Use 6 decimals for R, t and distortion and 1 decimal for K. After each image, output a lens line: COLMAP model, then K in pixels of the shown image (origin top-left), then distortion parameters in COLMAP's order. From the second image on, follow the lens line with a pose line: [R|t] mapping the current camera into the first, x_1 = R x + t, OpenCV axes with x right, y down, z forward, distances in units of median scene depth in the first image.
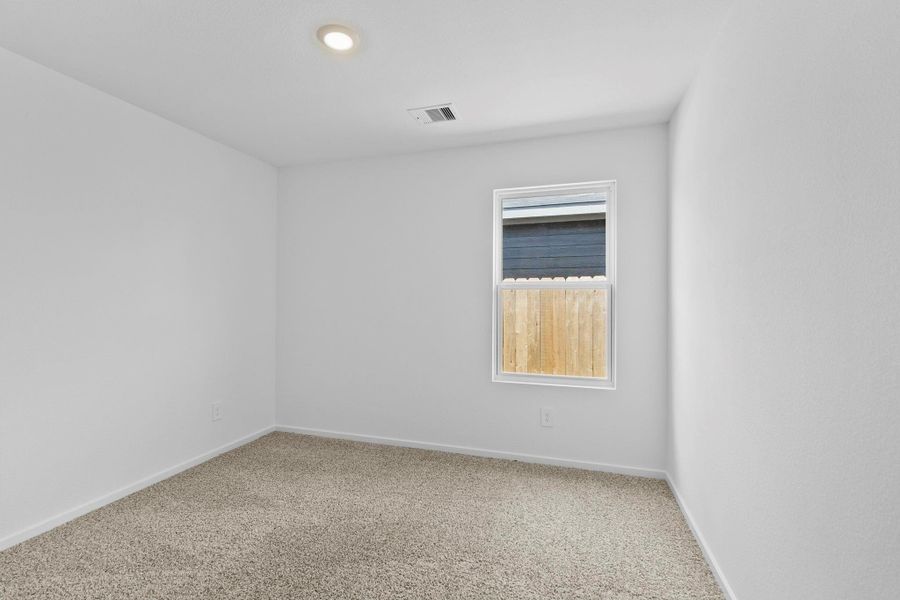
lens RADIAL K [[407.6, 0, 450.0], [0, 407.6, 300.0], [0, 0, 1]] dist [-0.000997, -0.000057]
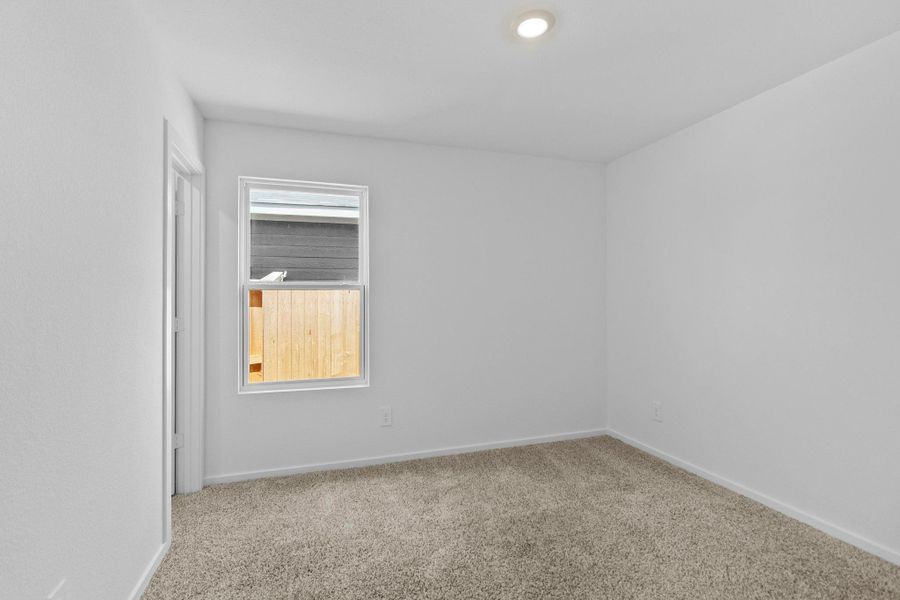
lens RADIAL K [[409.5, 0, 442.2], [0, 409.5, 296.8], [0, 0, 1]] dist [-0.001855, 0.000200]
pose [[0.810648, 0.001862, 0.585531, -0.058702], [0.005168, 0.999933, -0.010334, -0.000360], [-0.585512, 0.011404, 0.810584, 0.021343]]
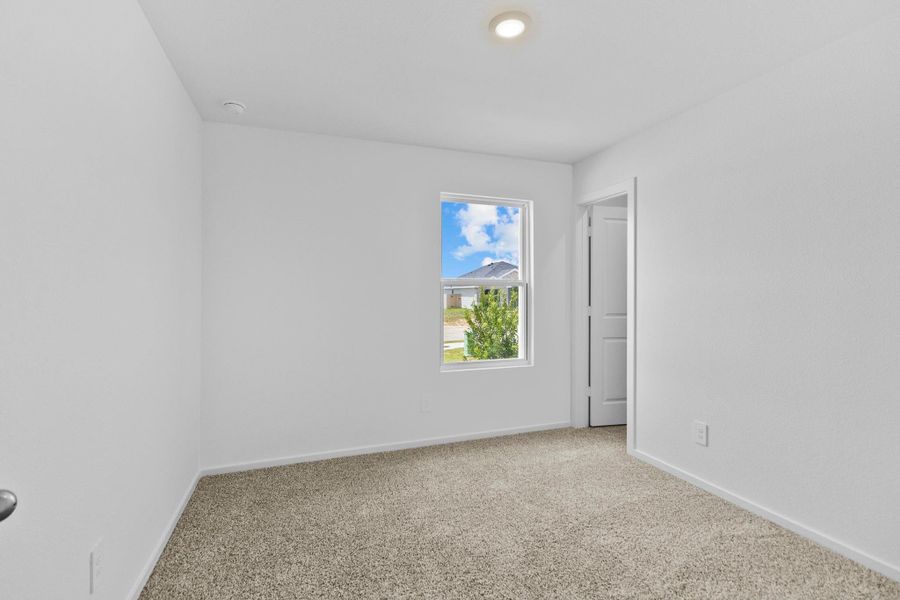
lens RADIAL K [[392.3, 0, 450.0], [0, 392.3, 300.0], [0, 0, 1]] dist [0.000147, 0.000056]
pose [[0.789665, -0.006306, 0.613506, -0.519706], [0.002707, 0.999973, 0.006794, 0.002794], [-0.613532, -0.003704, 0.789661, 0.174755]]
